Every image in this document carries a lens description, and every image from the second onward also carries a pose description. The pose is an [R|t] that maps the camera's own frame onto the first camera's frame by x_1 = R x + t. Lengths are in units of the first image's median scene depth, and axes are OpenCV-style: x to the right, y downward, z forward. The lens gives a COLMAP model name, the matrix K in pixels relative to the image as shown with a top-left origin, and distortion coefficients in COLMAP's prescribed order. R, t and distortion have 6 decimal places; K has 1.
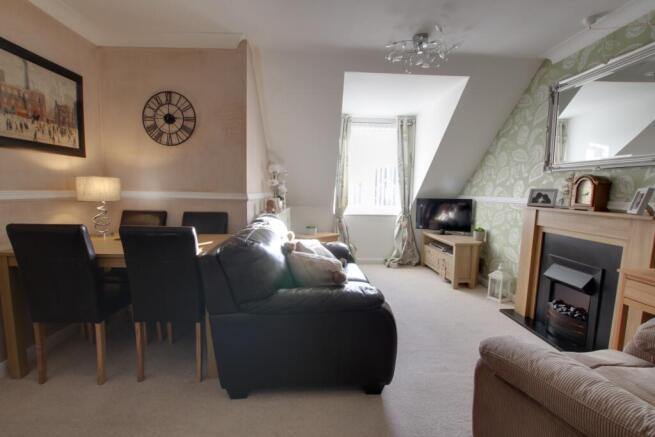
lens RADIAL K [[300.1, 0, 327.7], [0, 300.1, 218.9], [0, 0, 1]] dist [-0.004547, -0.000578]
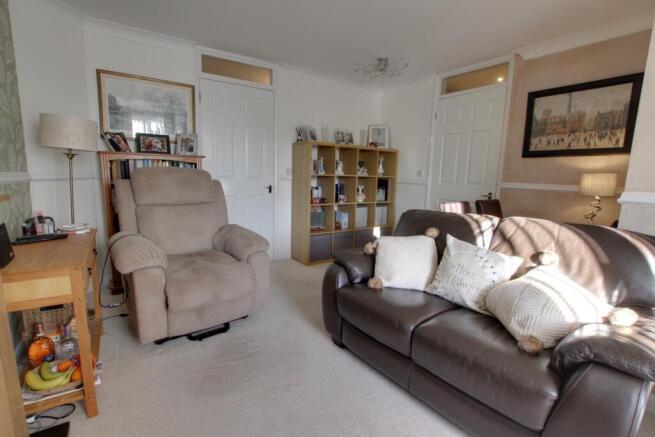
lens RADIAL K [[300.1, 0, 327.1], [0, 300.1, 220.3], [0, 0, 1]] dist [-0.004547, -0.000578]
pose [[-0.836589, 0.053777, -0.545185, 0.712944], [-0.088053, 0.969032, 0.230703, -0.154127], [0.540708, 0.241009, -0.805946, 1.528442]]
